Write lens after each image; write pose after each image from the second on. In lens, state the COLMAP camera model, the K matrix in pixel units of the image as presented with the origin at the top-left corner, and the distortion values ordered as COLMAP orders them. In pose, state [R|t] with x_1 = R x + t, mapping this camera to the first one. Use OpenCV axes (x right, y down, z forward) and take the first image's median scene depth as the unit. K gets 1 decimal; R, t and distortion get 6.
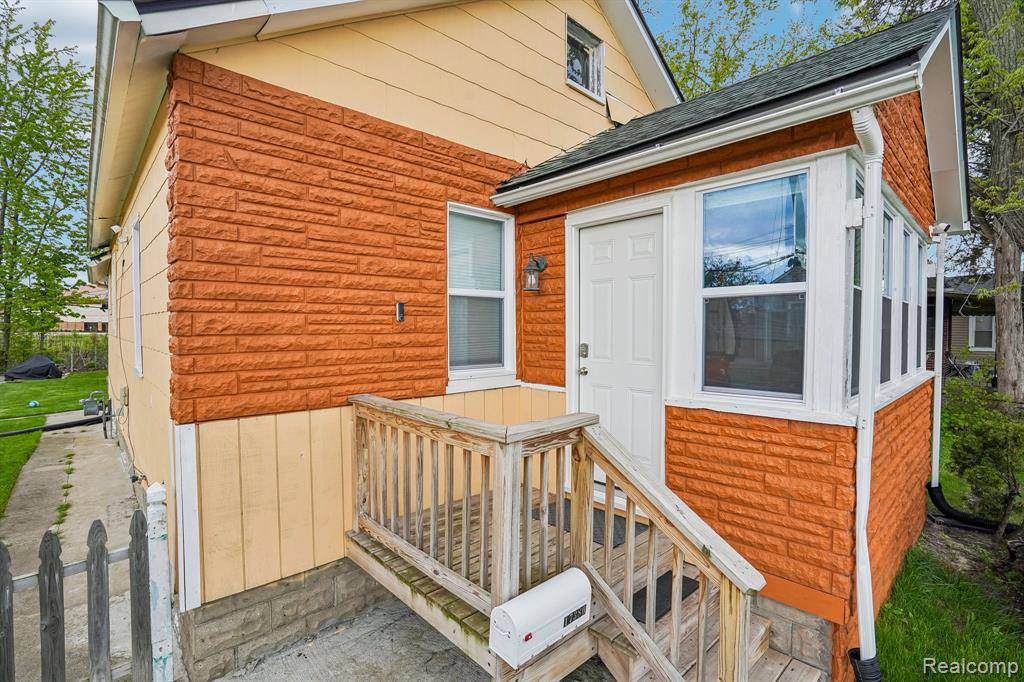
lens RADIAL K [[472.8, 0, 511.7], [0, 472.8, 338.2], [0, 0, 1]] dist [-0.026248, 0.012747]
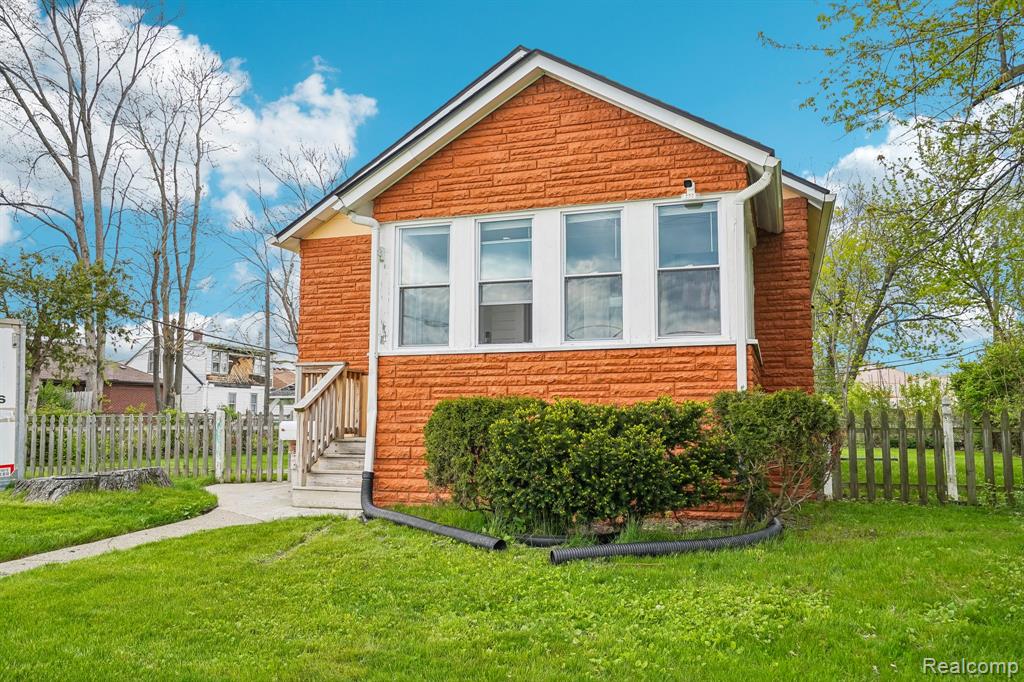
lens RADIAL K [[837.8, 0, 509.7], [0, 837.8, 346.9], [0, 0, 1]] dist [0.005421, 0.000874]
pose [[0.466251, -0.086158, -0.880447, 3.141064], [-0.015279, 0.994313, -0.105392, 0.385311], [0.884520, 0.062592, 0.462283, -0.112654]]
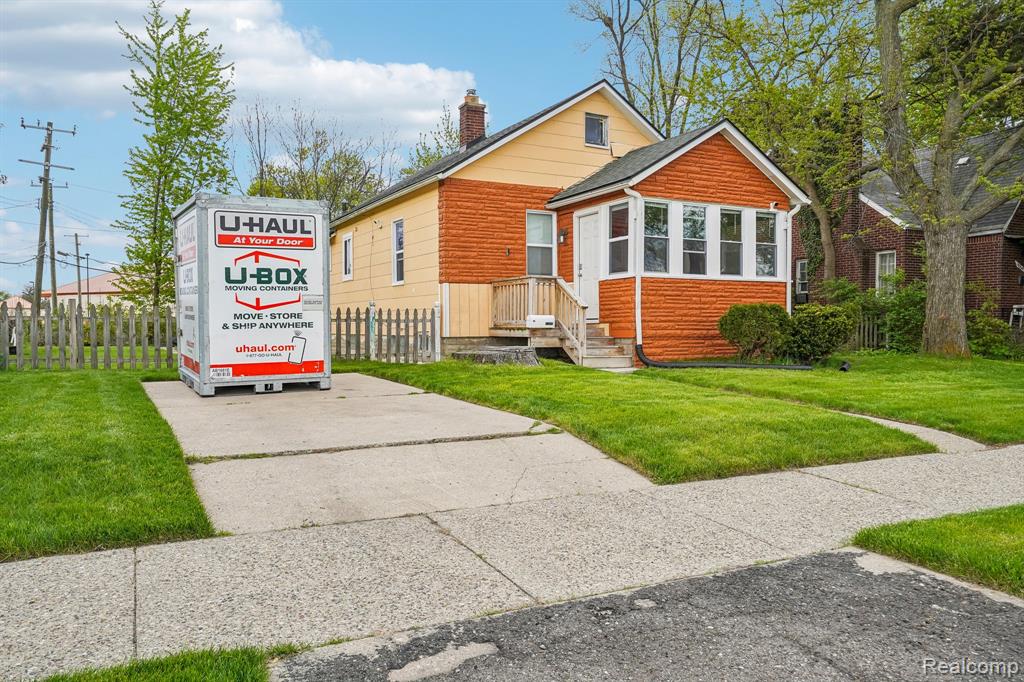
lens RADIAL K [[725.5, 0, 513.1], [0, 725.5, 338.7], [0, 0, 1]] dist [0.007086, 0.000725]
pose [[0.967290, -0.003101, -0.253653, 0.897580], [0.001150, 0.999969, -0.007840, 0.501745], [0.253669, 0.007292, 0.967264, -3.199220]]
